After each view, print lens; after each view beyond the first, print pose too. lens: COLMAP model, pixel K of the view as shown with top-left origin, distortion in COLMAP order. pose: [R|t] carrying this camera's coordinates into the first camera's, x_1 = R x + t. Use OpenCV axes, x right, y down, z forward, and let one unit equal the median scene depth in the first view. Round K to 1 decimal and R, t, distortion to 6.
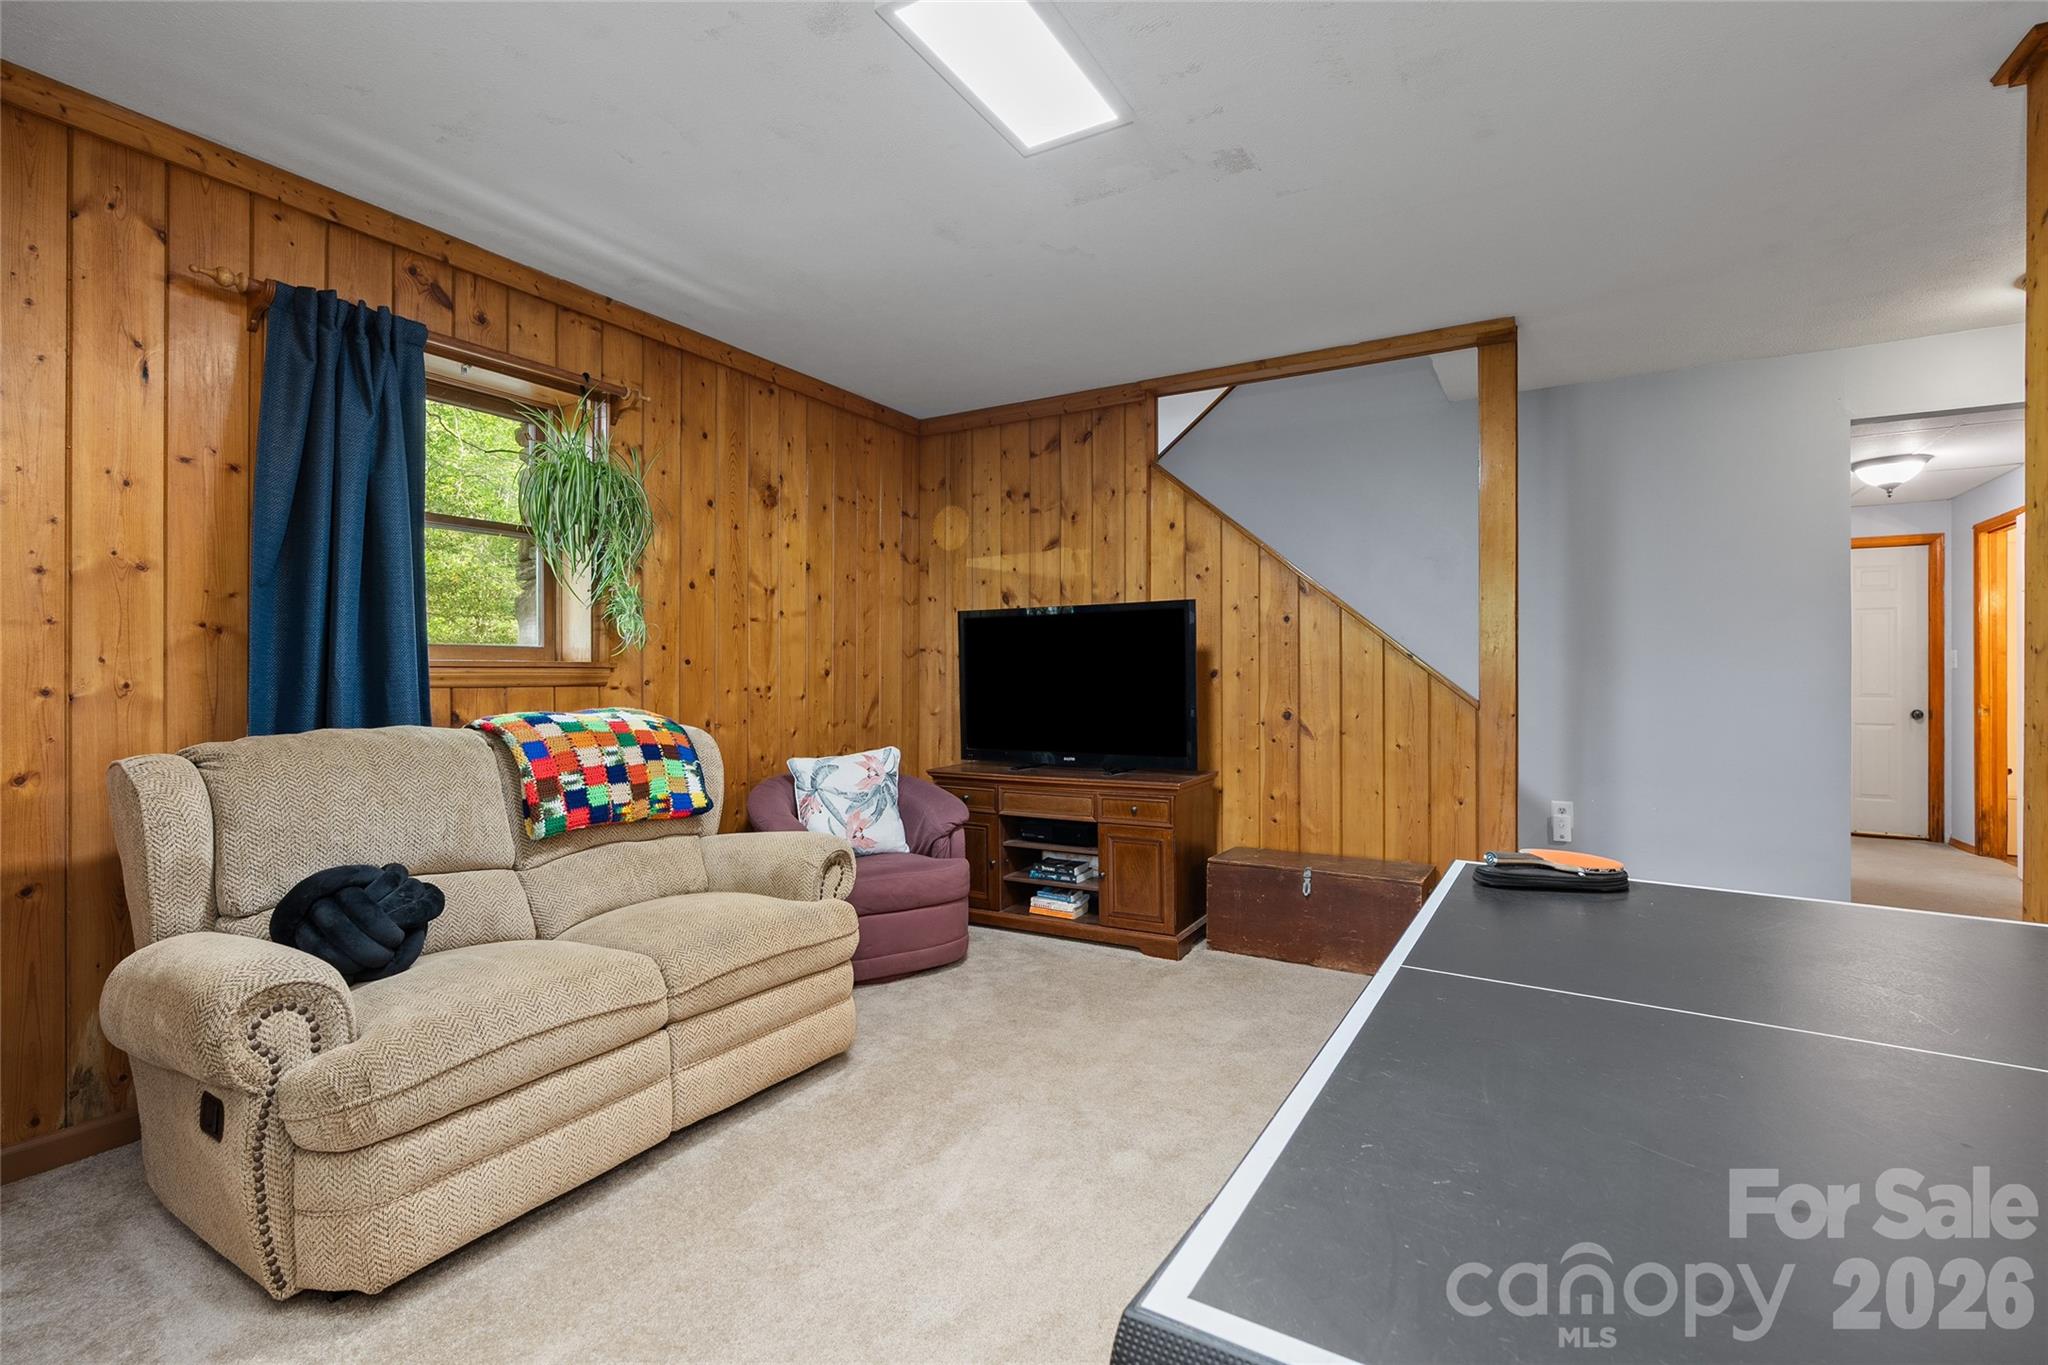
lens RADIAL K [[933.6, 0, 1030.1], [0, 933.6, 678.6], [0, 0, 1]] dist [-0.002292, 0.001785]
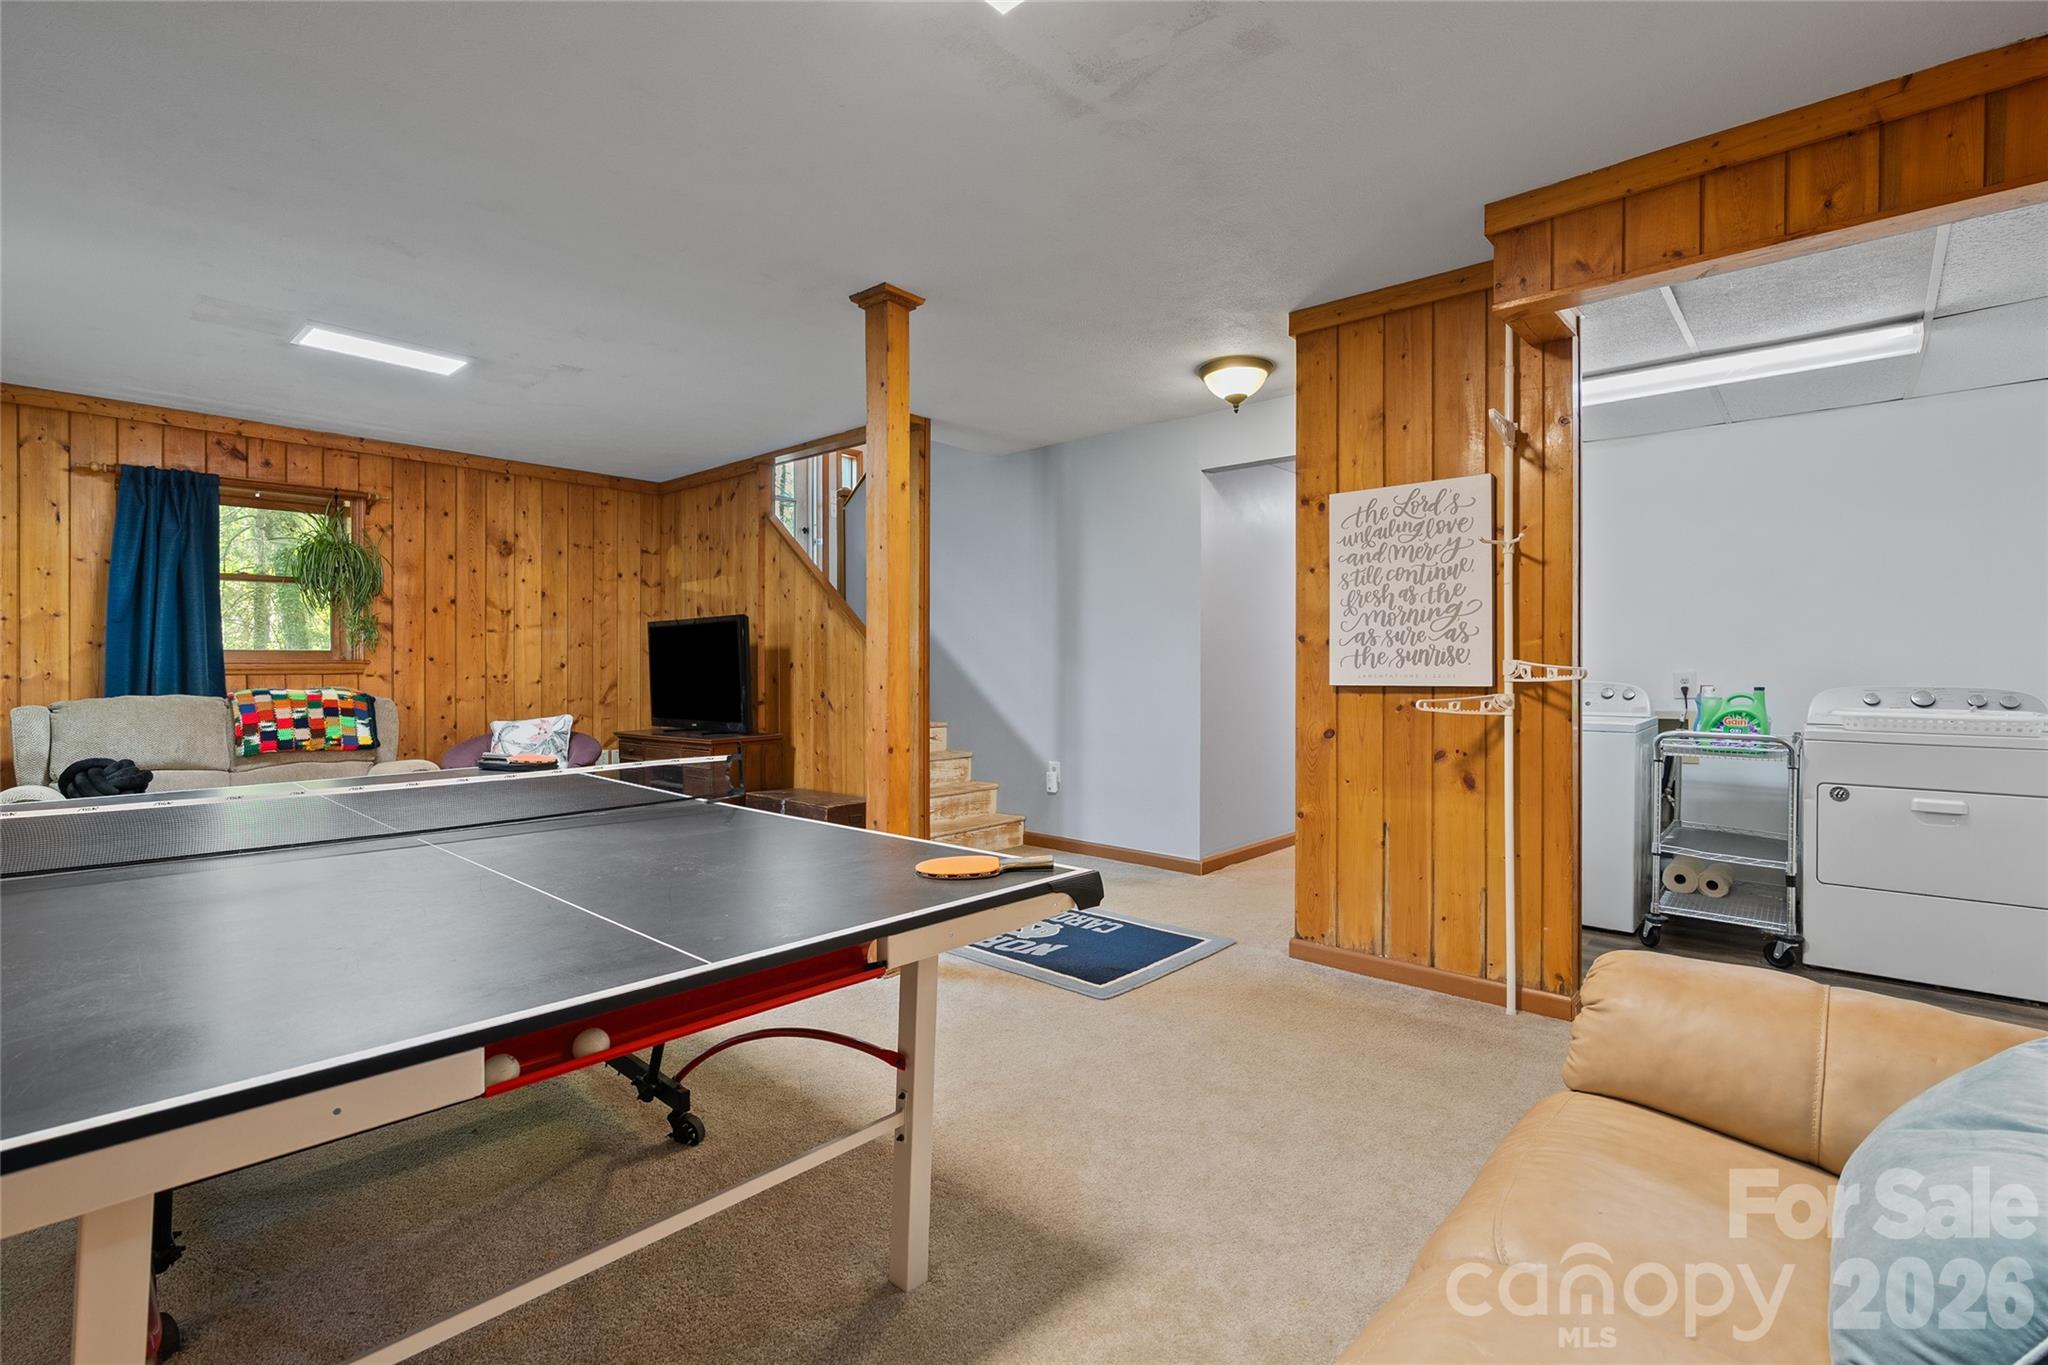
lens RADIAL K [[933.6, 0, 1011.4], [0, 933.6, 676.4], [0, 0, 1]] dist [-0.002292, 0.001785]
pose [[0.981088, 0.000260, -0.193560, 1.202130], [0.001533, 0.999957, 0.009113, -0.001734], [0.193554, -0.009237, 0.981046, -0.477704]]
